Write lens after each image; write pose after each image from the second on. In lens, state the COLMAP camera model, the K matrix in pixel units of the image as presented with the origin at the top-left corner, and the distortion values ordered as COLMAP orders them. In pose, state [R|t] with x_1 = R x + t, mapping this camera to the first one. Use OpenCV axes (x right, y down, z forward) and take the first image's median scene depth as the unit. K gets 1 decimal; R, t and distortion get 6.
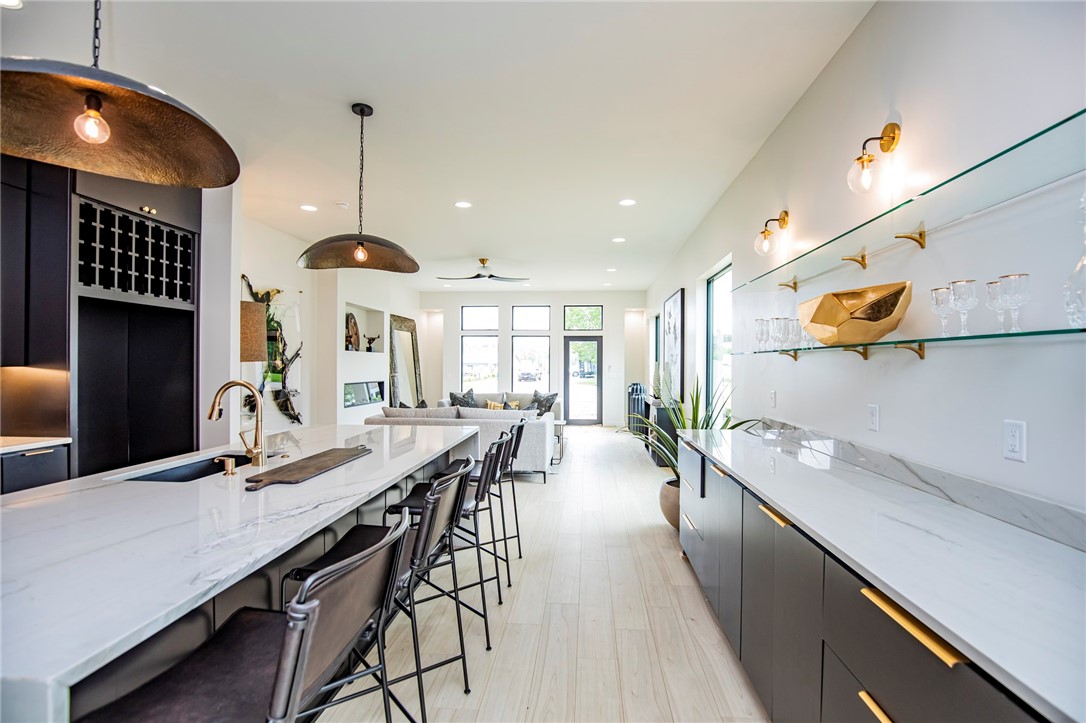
lens RADIAL K [[504.3, 0, 552.7], [0, 504.3, 361.4], [0, 0, 1]] dist [-0.030977, 0.003453]
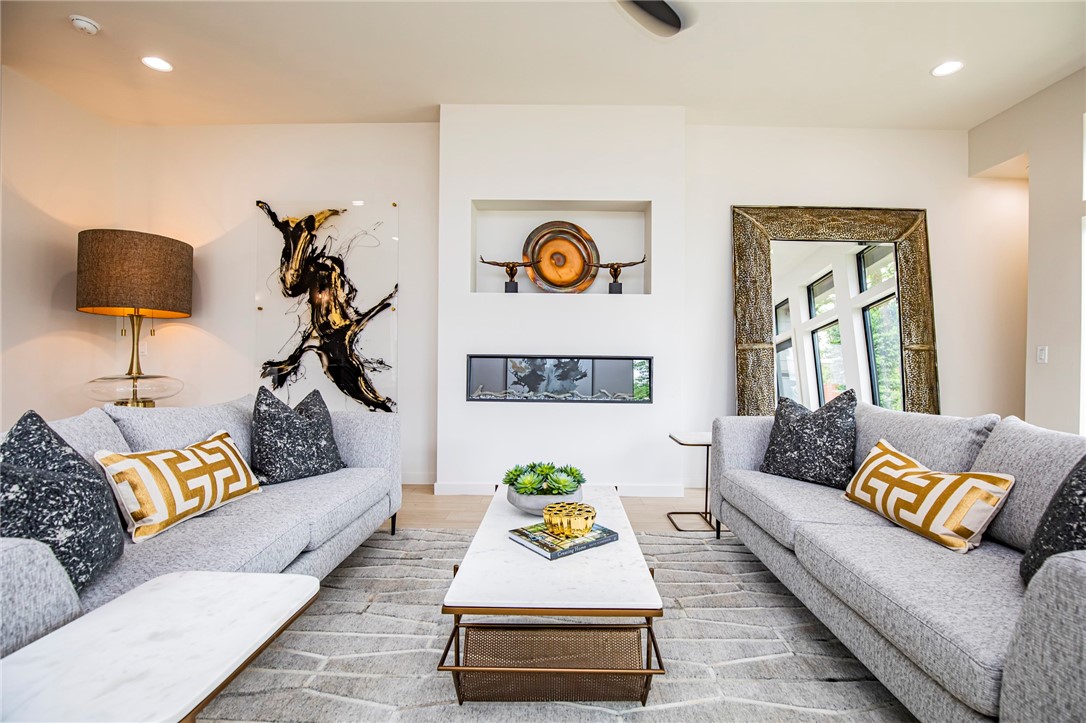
lens RADIAL K [[499.4, 0, 552.9], [0, 499.4, 362.8], [0, 0, 1]] dist [-0.031371, 0.001264]
pose [[0.063586, 0.008701, -0.997938, 0.149758], [-0.002699, 0.999960, 0.008547, 0.061433], [0.997973, 0.002150, 0.063607, 1.357721]]
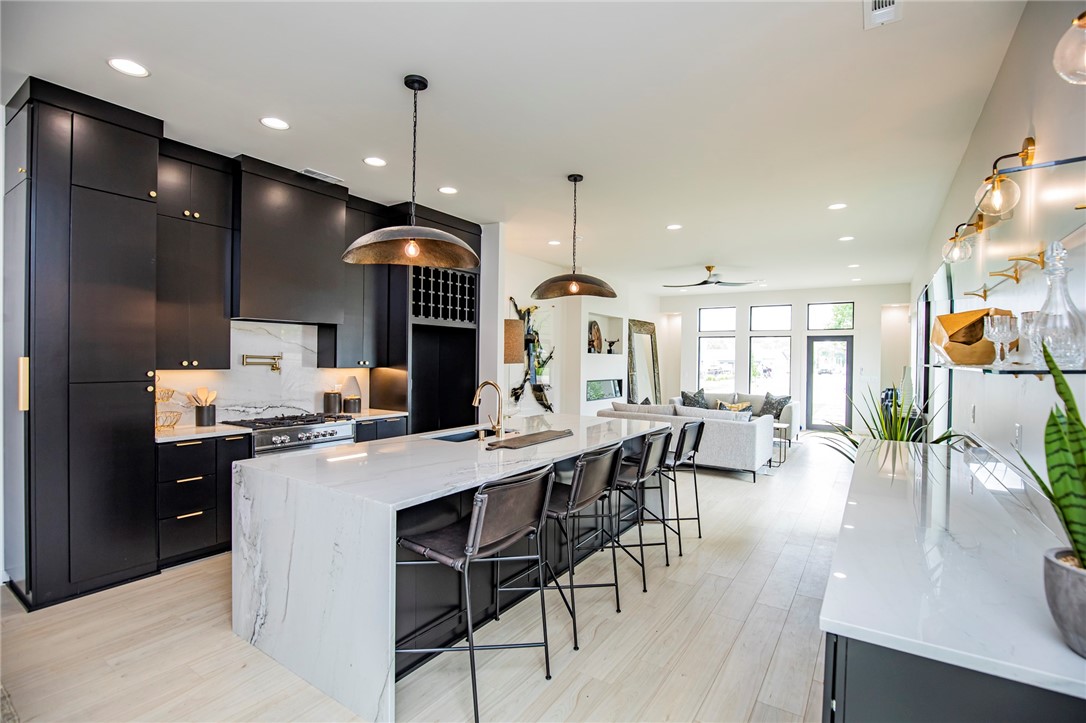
lens RADIAL K [[504.3, 0, 552.7], [0, 504.3, 361.4], [0, 0, 1]] dist [-0.030977, 0.003453]
pose [[0.873525, 0.010420, -0.486668, 0.124538], [-0.006854, 0.999935, 0.009108, -0.015876], [0.486732, -0.004620, 0.873539, -0.111889]]
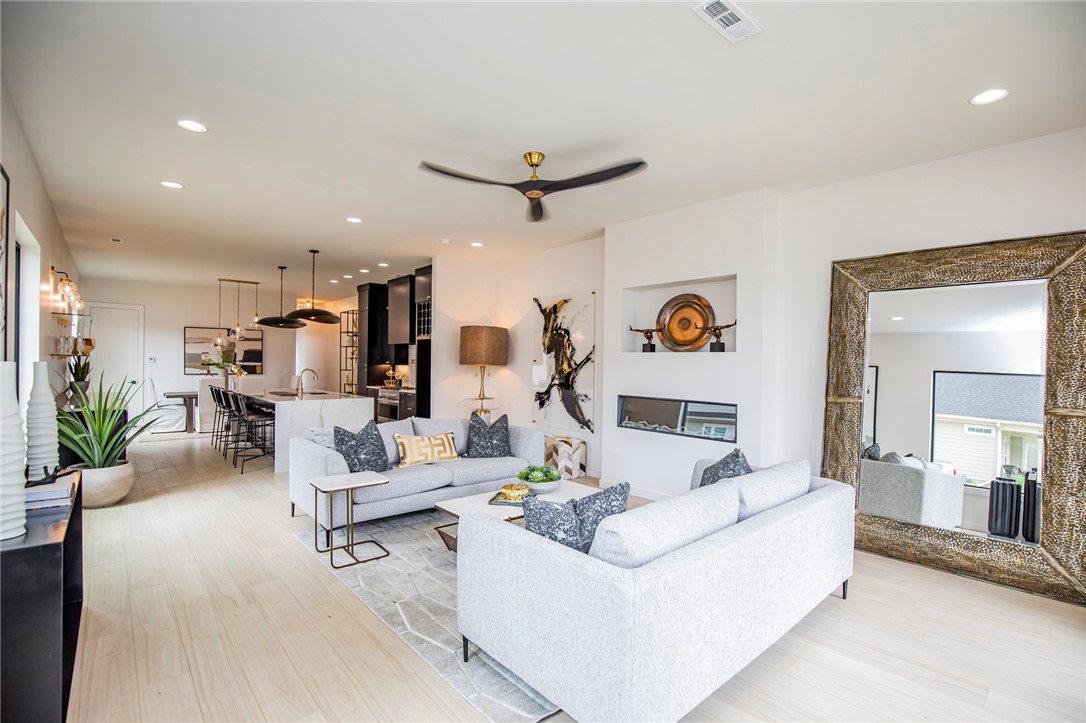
lens RADIAL K [[499.4, 0, 552.9], [0, 499.4, 362.8], [0, 0, 1]] dist [-0.031371, 0.001264]
pose [[-0.692156, -0.009090, -0.721691, 0.271458], [-0.010193, 0.999944, -0.002819, -0.003184], [0.721676, 0.005405, -0.692210, 1.876732]]
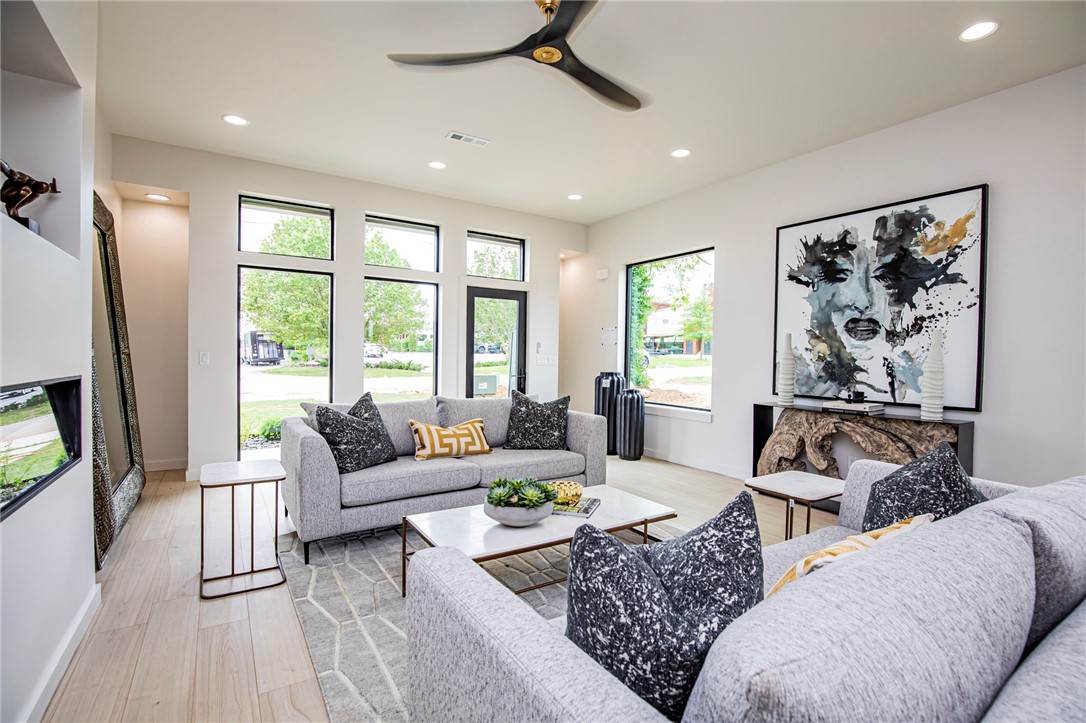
lens RADIAL K [[504.3, 0, 552.7], [0, 504.3, 361.4], [0, 0, 1]] dist [-0.030977, 0.003453]
pose [[0.791407, 0.001798, 0.611286, -0.458772], [-0.018041, 0.999629, 0.020416, 0.033862], [-0.611023, -0.027186, 0.791146, 1.032165]]
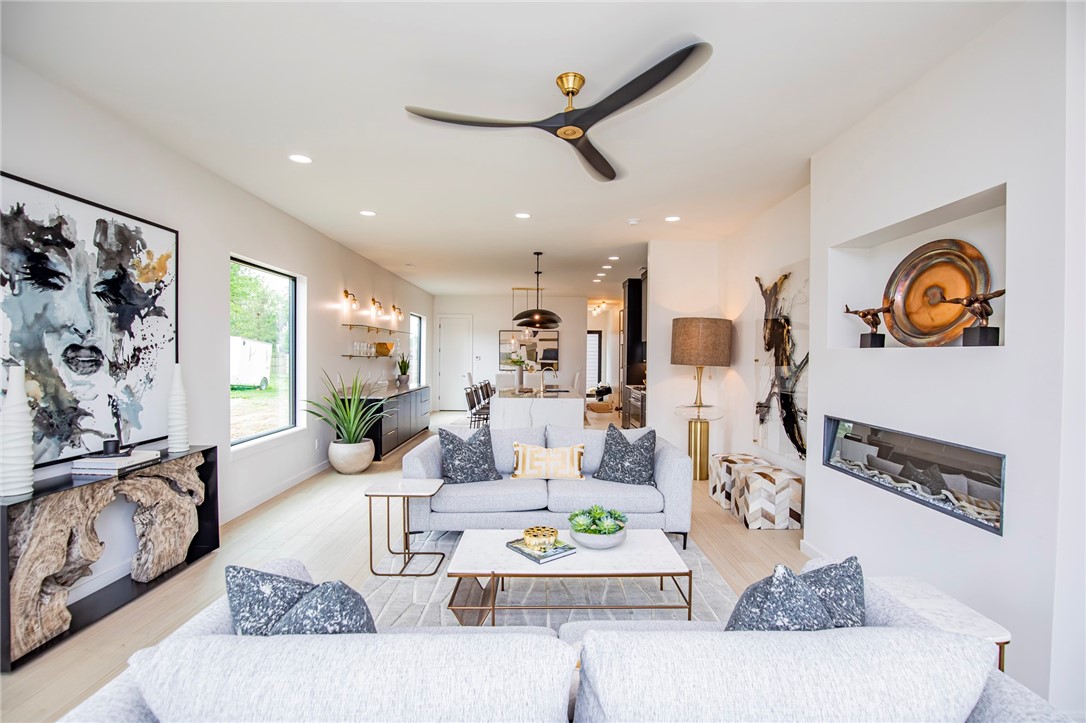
lens RADIAL K [[504.3, 0, 552.7], [0, 504.3, 361.4], [0, 0, 1]] dist [-0.030977, 0.003453]
pose [[-0.995279, -0.010941, -0.096436, -0.129602], [-0.011816, 0.999894, 0.008512, -0.013139], [0.096333, 0.009611, -0.995303, 1.880461]]
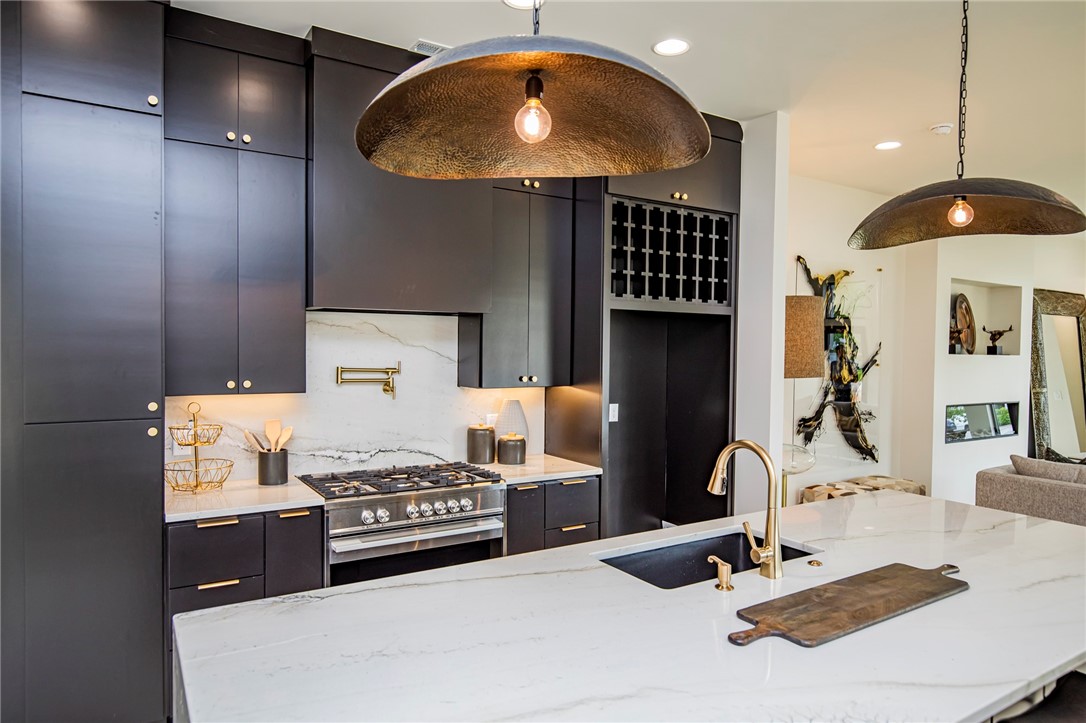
lens RADIAL K [[678.3, 0, 554.7], [0, 678.3, 364.8], [0, 0, 1]] dist [-0.002048, -0.000735]
pose [[0.595065, 0.024371, -0.803308, -0.023020], [-0.006300, 0.999651, 0.025662, -0.034957], [0.803653, -0.010210, 0.595011, 0.104165]]
